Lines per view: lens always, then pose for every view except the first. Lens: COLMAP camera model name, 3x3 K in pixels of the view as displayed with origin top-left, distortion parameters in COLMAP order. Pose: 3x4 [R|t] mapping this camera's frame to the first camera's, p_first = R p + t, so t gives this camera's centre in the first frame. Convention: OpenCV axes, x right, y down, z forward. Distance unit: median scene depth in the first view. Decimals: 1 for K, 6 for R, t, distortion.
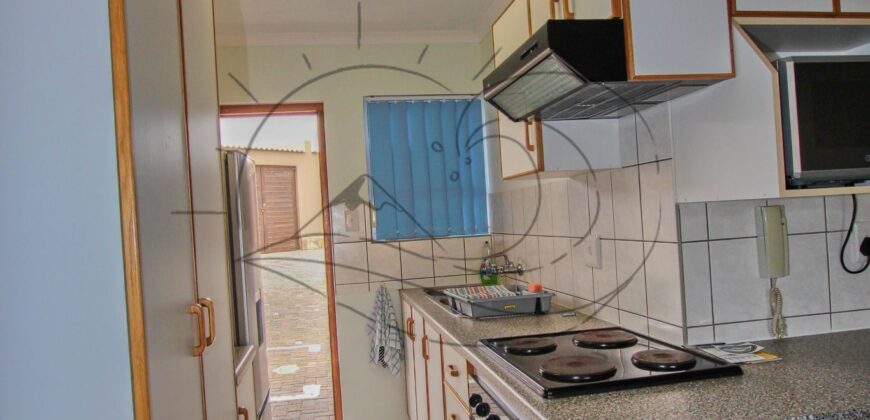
lens RADIAL K [[595.1, 0, 418.2], [0, 595.1, 222.7], [0, 0, 1]] dist [-0.042795, -0.000339]
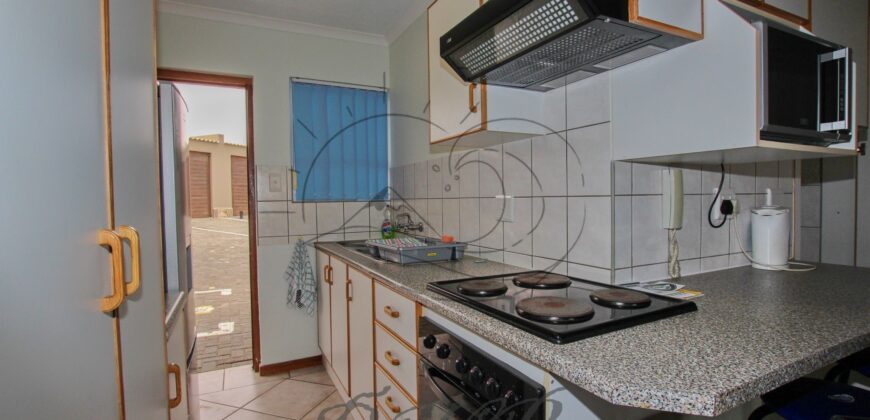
lens RADIAL K [[395.5, 0, 420.6], [0, 395.5, 216.3], [0, 0, 1]] dist [-0.028664, 0.000065]
pose [[0.955080, 0.035413, 0.294226, -0.072480], [-0.042823, 0.998906, 0.018779, 0.040559], [-0.293239, -0.030535, 0.955552, 0.203489]]
